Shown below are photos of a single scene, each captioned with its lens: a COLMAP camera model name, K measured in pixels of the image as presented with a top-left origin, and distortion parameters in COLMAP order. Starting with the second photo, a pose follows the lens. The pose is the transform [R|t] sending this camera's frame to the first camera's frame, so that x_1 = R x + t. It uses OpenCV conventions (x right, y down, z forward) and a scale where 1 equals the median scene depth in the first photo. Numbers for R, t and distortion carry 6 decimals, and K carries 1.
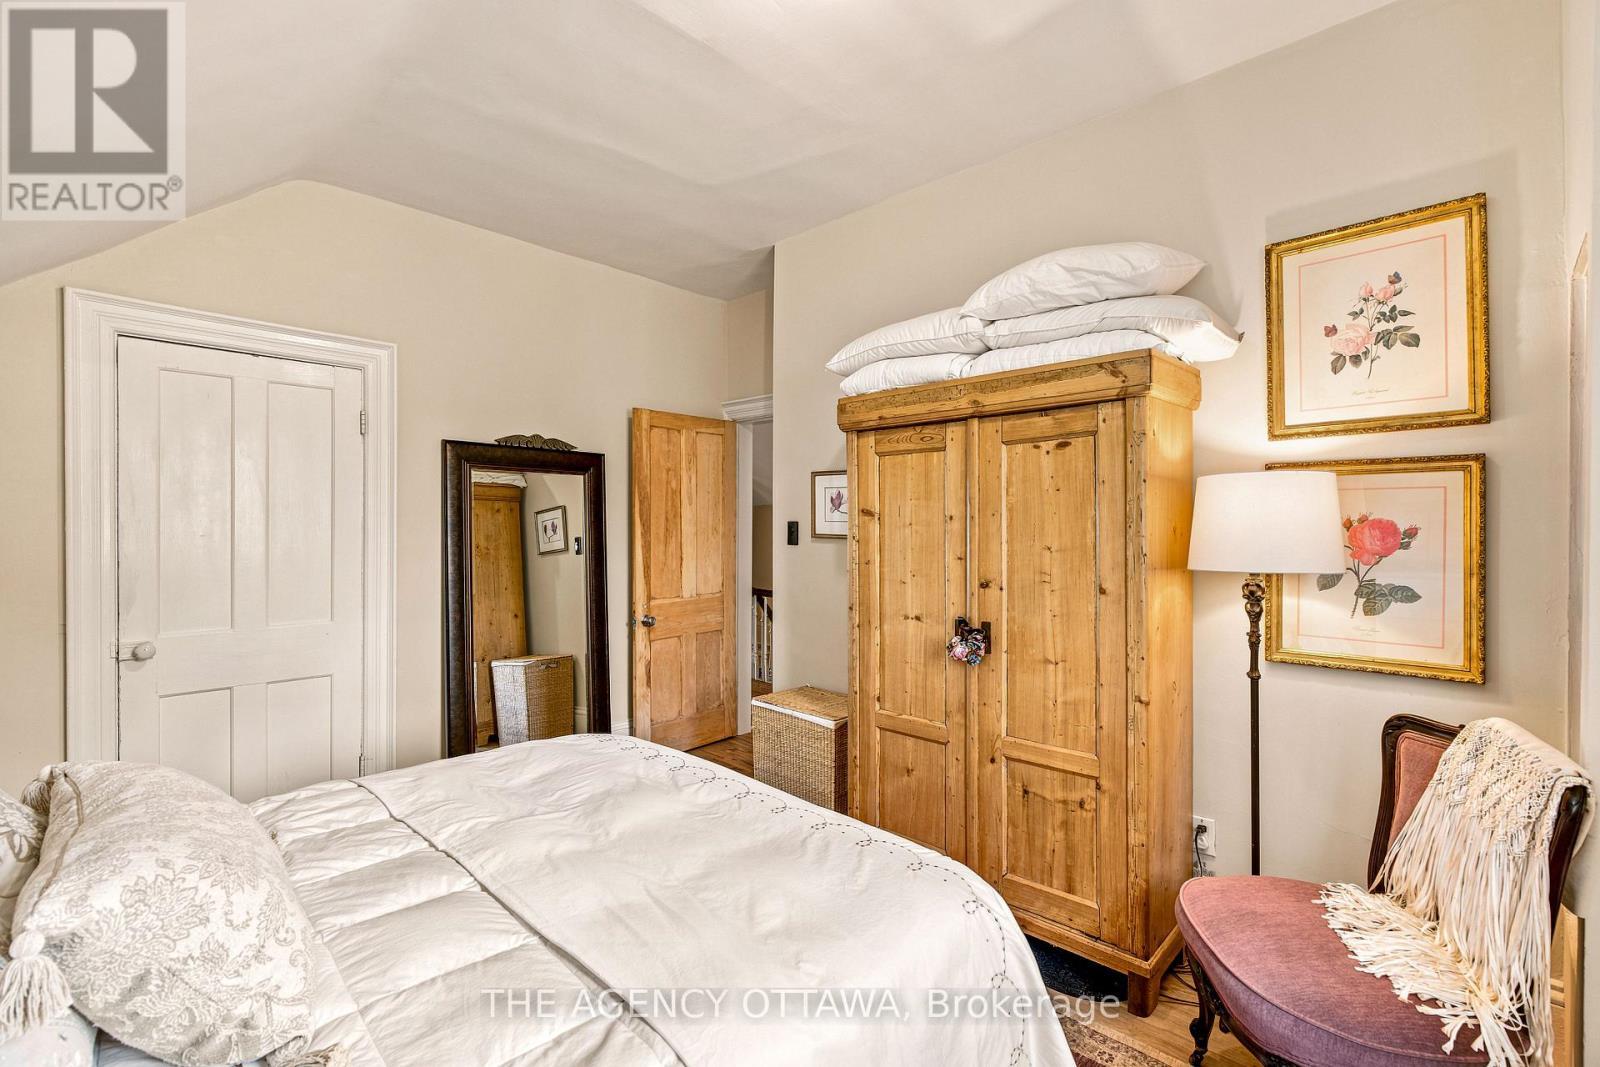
lens RADIAL K [[721.8, 0, 793.5], [0, 721.8, 525.2], [0, 0, 1]] dist [-0.001747, -0.000035]
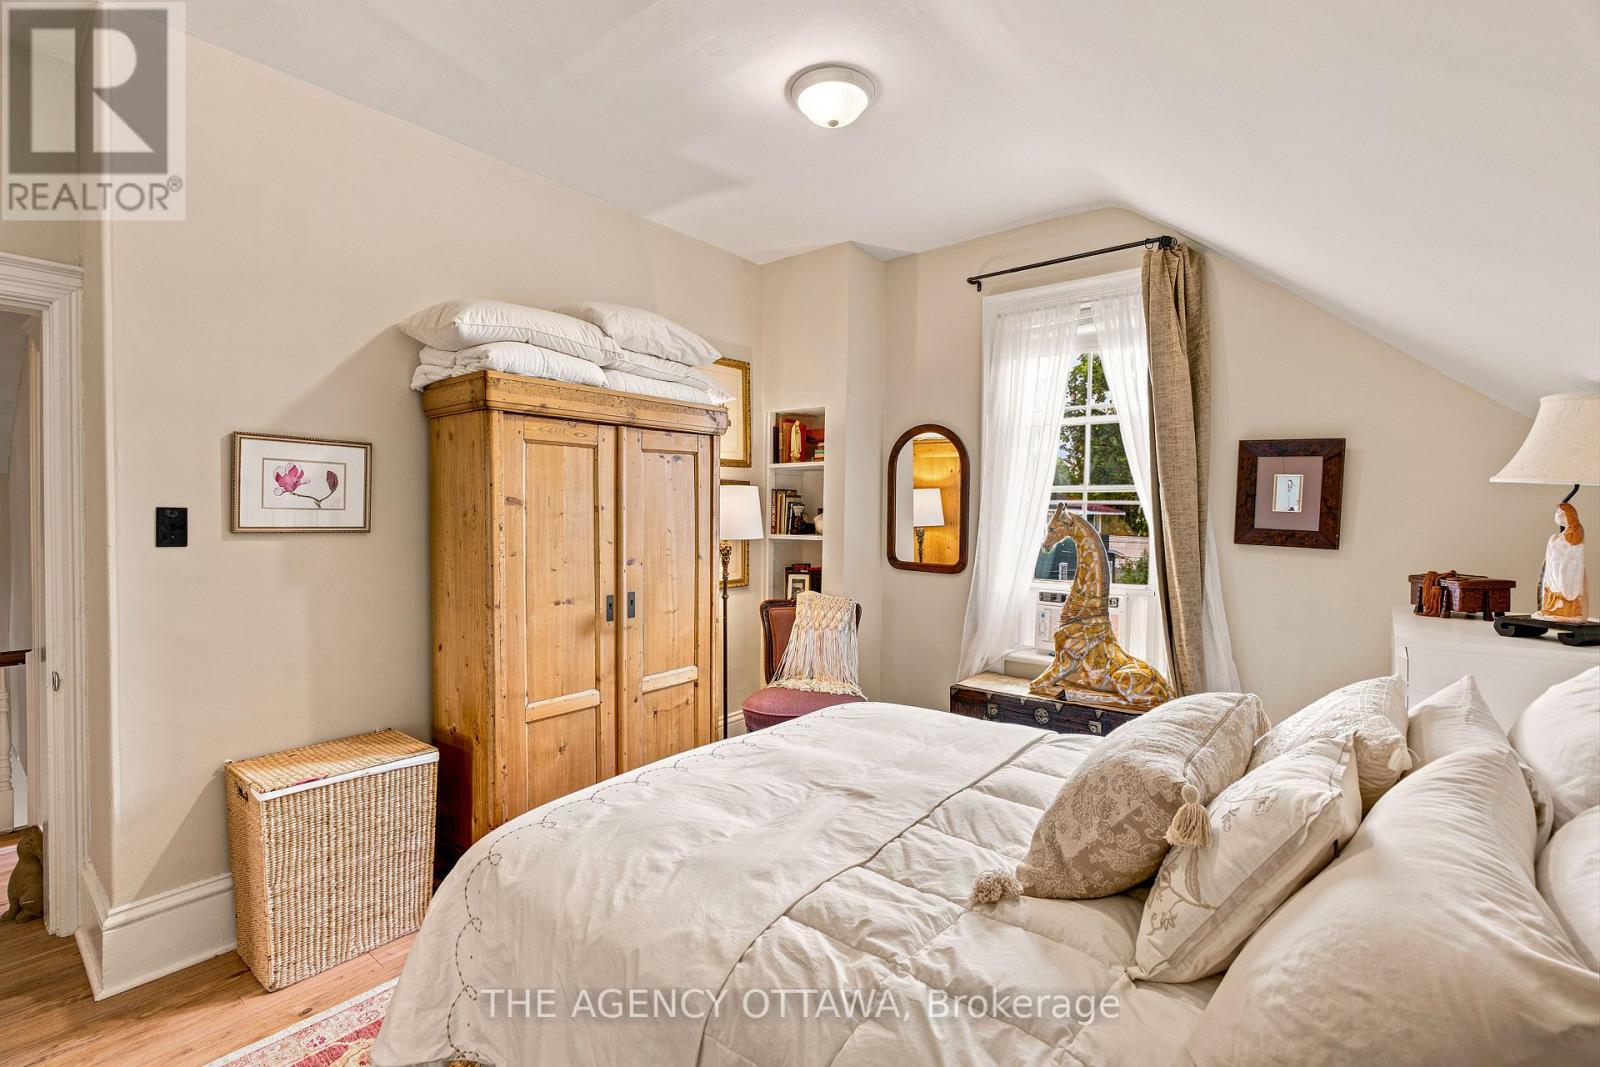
lens RADIAL K [[721.8, 0, 793.5], [0, 721.8, 525.2], [0, 0, 1]] dist [-0.001747, -0.000035]
pose [[-0.088938, -0.018099, 0.995873, -0.938807], [-0.003823, 0.999834, 0.017830, -0.004380], [-0.996030, -0.002221, -0.088992, 0.787322]]
